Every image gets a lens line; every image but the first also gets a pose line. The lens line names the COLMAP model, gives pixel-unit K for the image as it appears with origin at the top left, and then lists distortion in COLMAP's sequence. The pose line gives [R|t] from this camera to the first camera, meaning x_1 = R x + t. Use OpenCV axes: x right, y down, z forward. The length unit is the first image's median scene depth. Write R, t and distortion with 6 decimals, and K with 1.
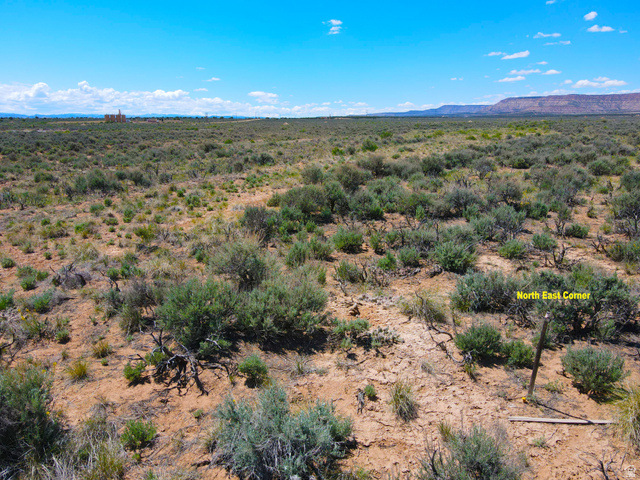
lens RADIAL K [[473.1, 0, 321.3], [0, 473.1, 240.9], [0, 0, 1]] dist [0.005545, 0.016786]
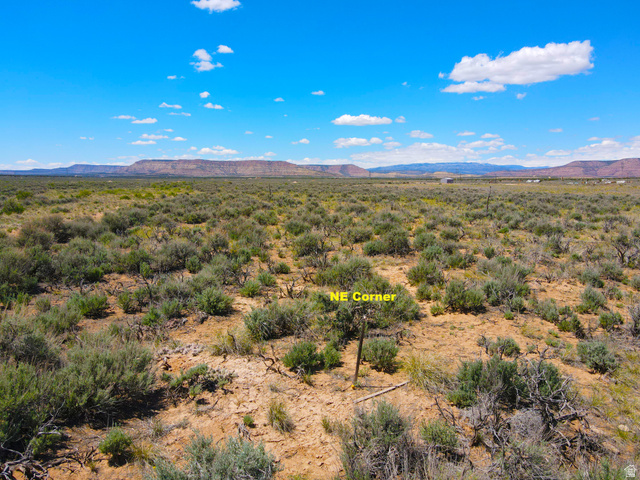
lens RADIAL K [[473.1, 0, 322.5], [0, 473.1, 240.2], [0, 0, 1]] dist [0.005545, 0.016786]
pose [[0.747597, -0.072518, 0.660182, -0.156924], [0.154266, 0.985795, -0.066407, 0.003549], [-0.645988, 0.151489, 0.748165, 0.007323]]
